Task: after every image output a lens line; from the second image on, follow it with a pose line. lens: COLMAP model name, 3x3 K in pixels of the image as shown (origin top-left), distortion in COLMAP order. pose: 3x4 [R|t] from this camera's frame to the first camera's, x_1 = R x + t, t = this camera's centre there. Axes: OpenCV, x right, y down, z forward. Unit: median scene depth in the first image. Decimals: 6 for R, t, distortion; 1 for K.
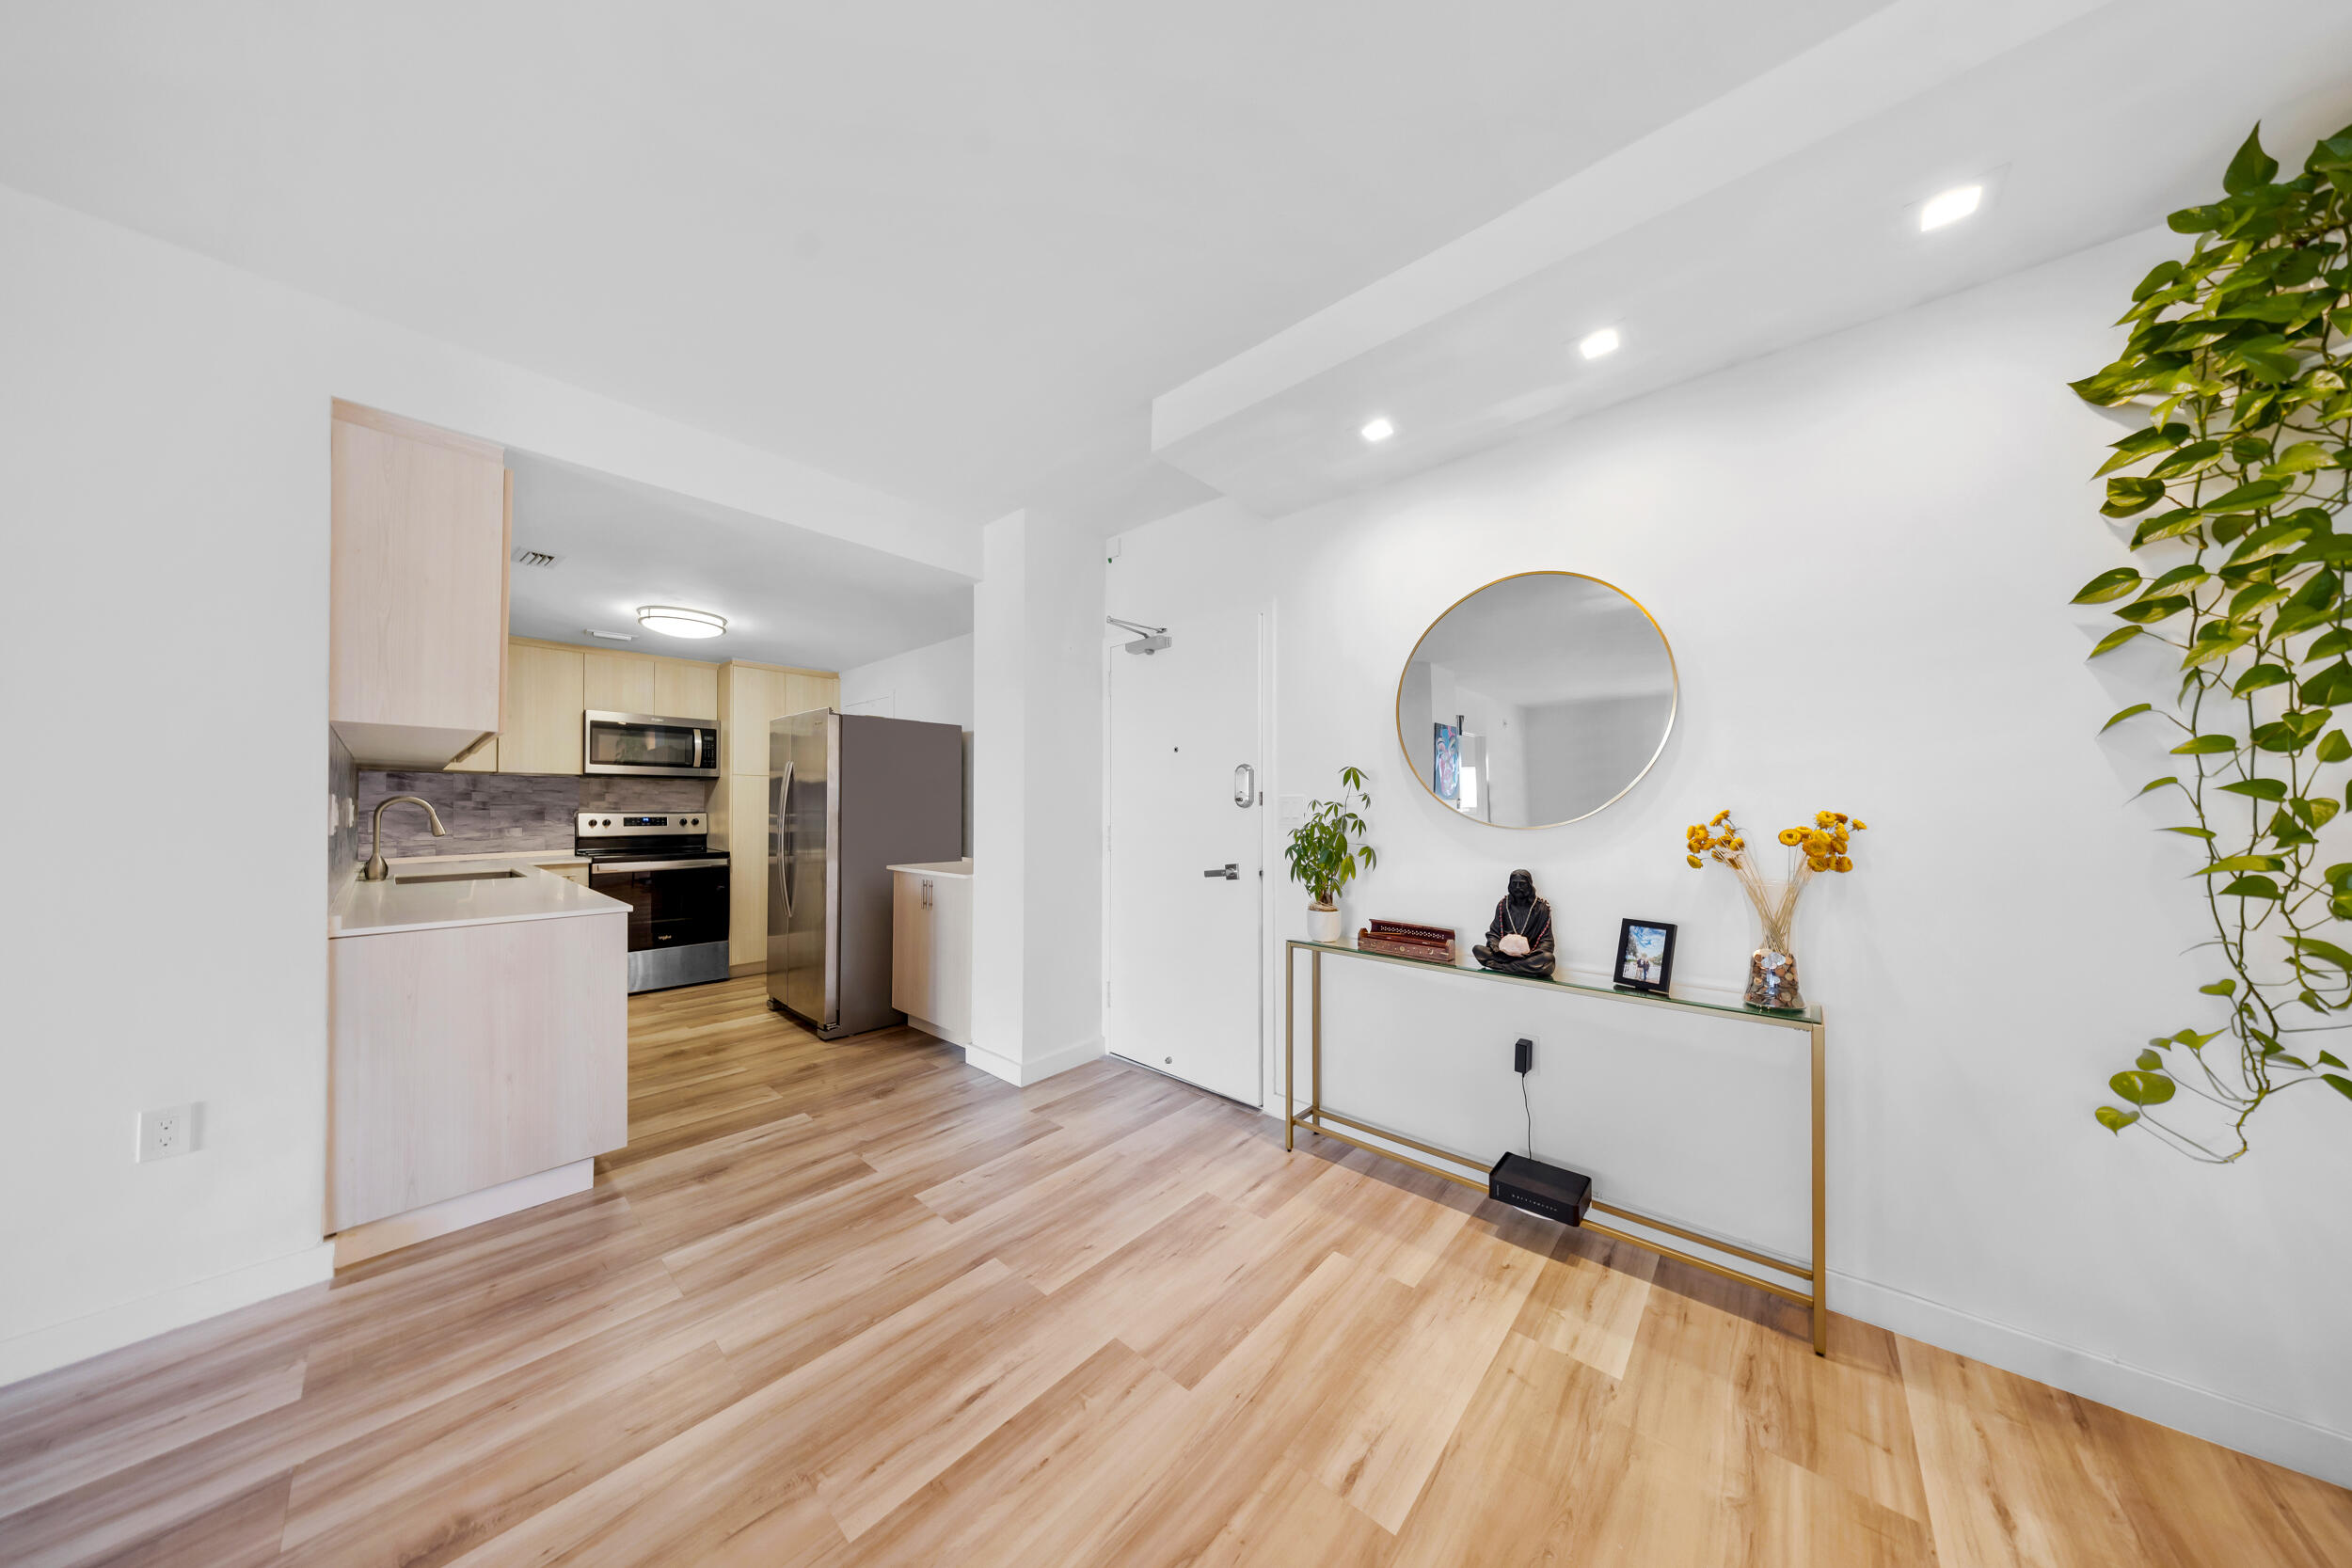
lens RADIAL K [[689.6, 0, 1182.5], [0, 689.6, 799.5], [0, 0, 1]] dist [-0.000247, 0.000048]
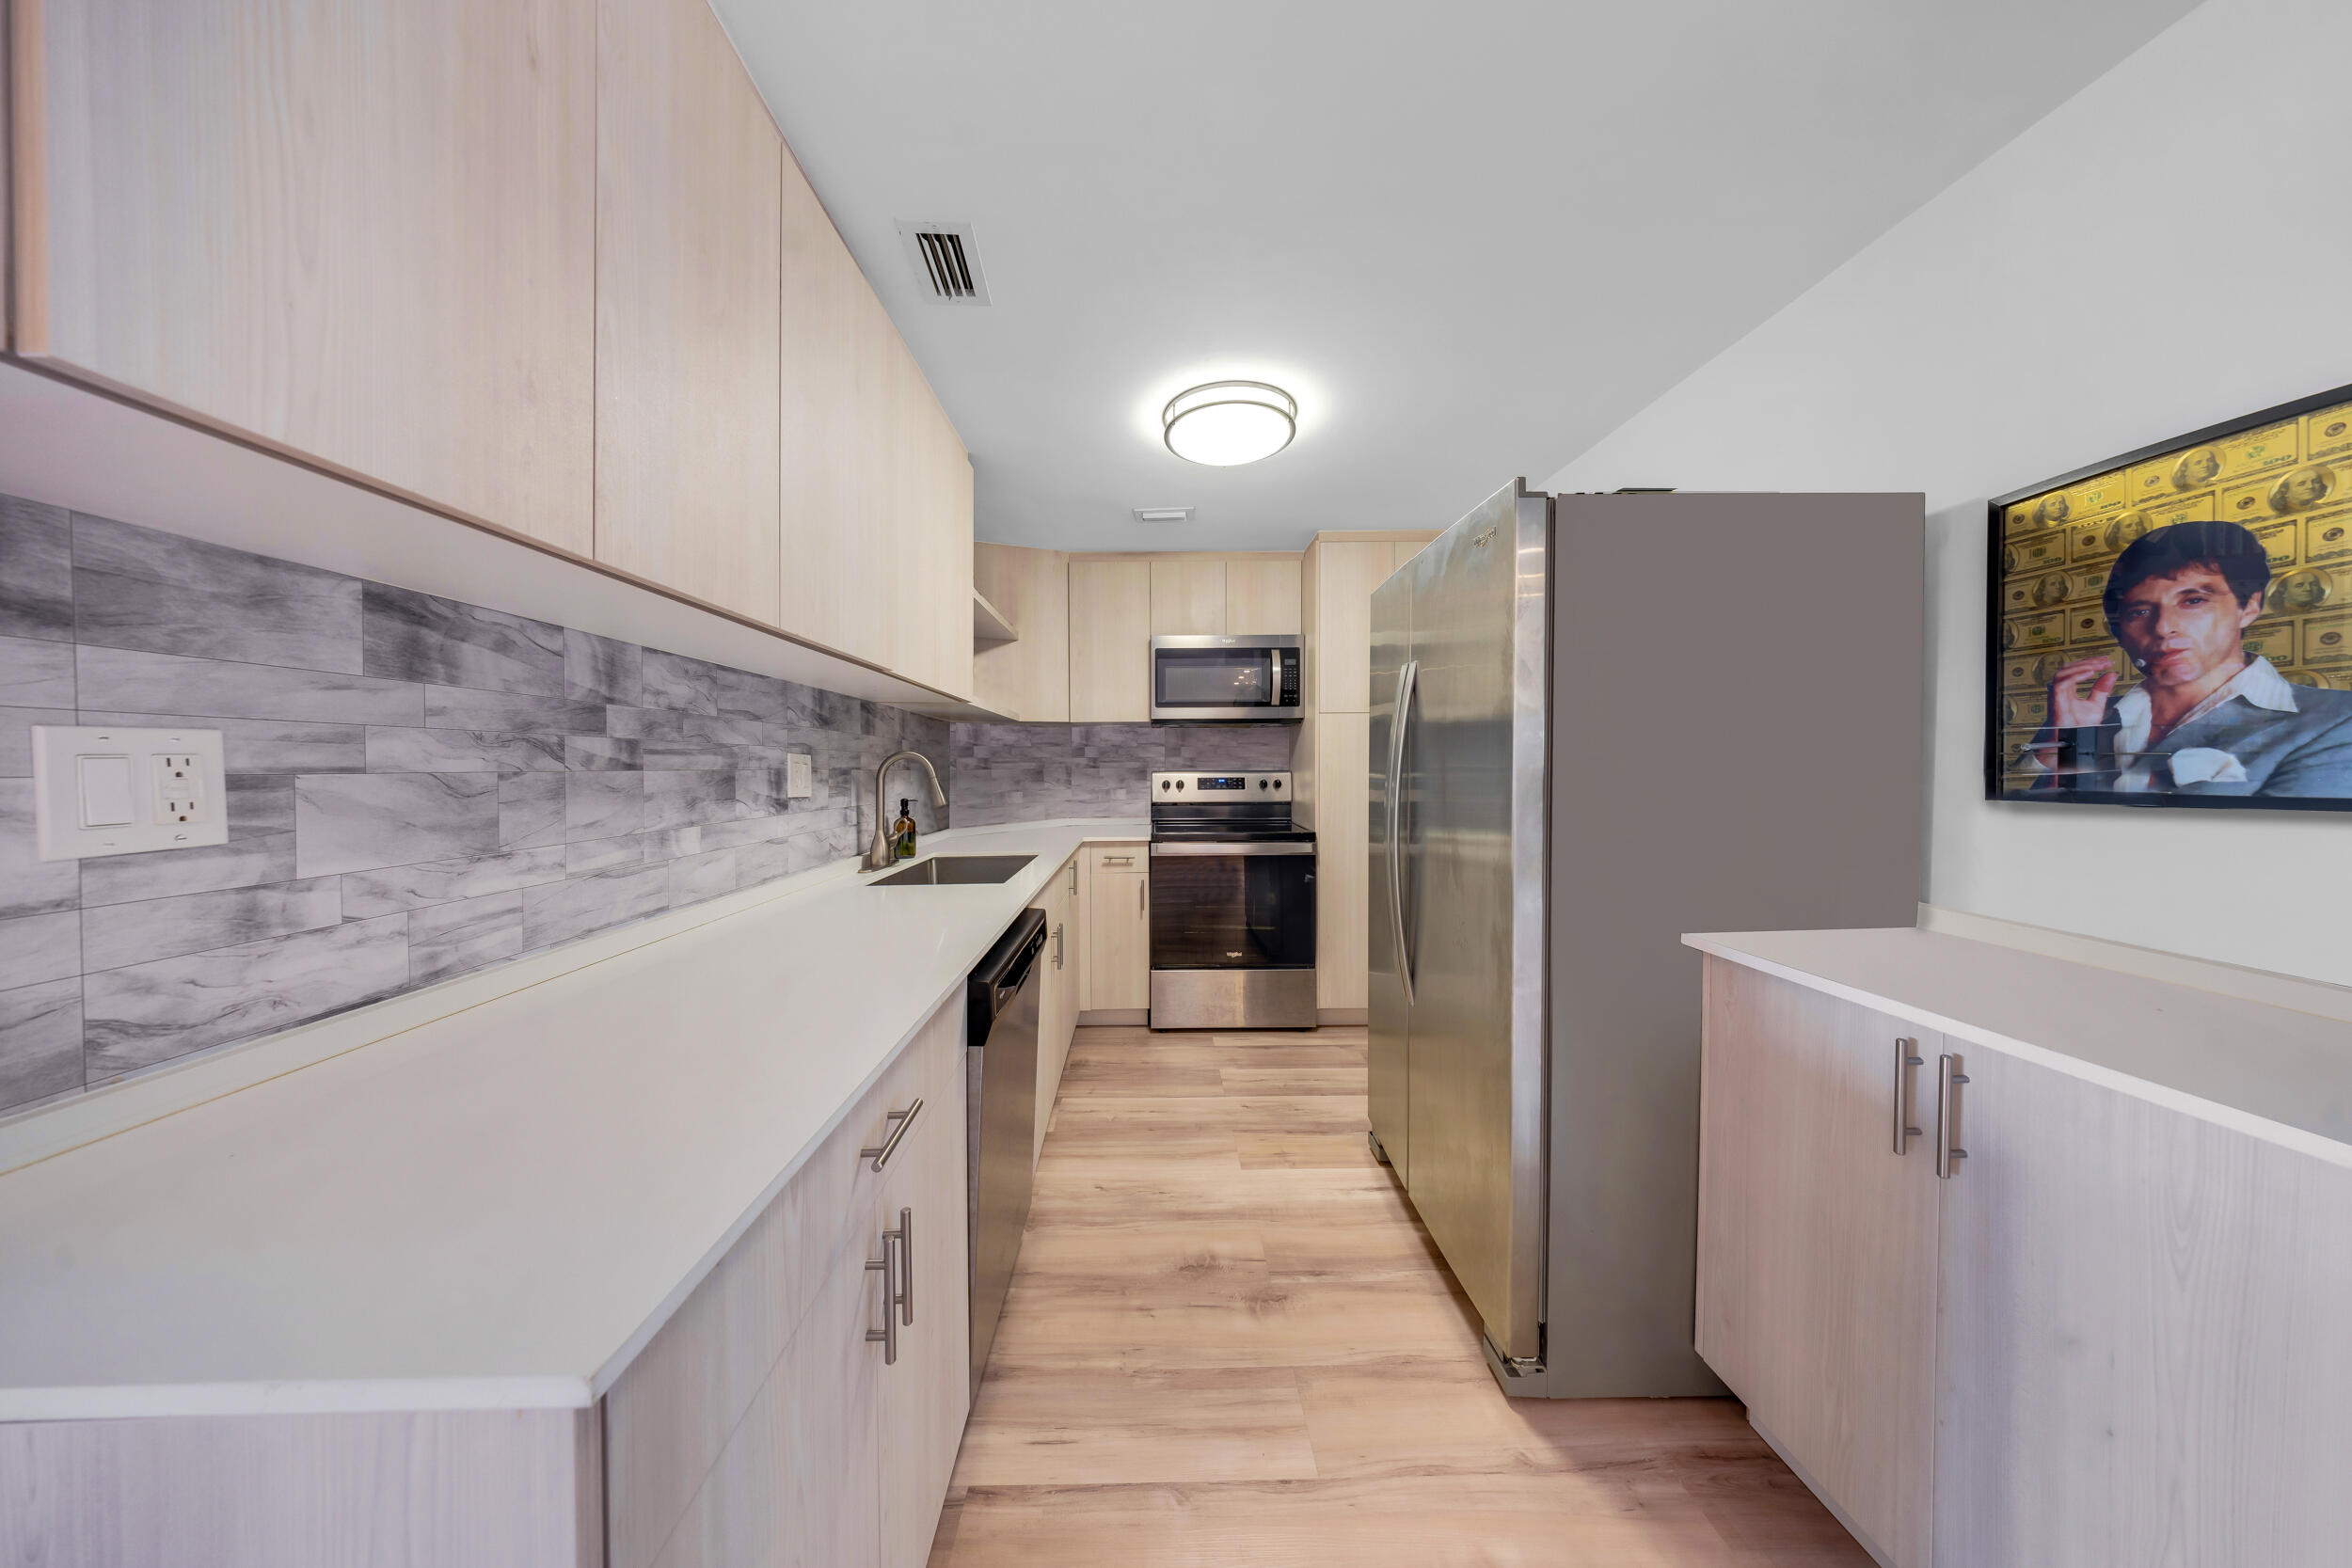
lens RADIAL K [[689.6, 0, 1169.2], [0, 689.6, 781.2], [0, 0, 1]] dist [-0.000247, 0.000048]
pose [[0.678316, 0.013396, -0.734648, -0.275856], [0.013767, 0.999427, 0.030935, 0.005919], [0.734641, -0.031097, 0.677743, 0.462014]]
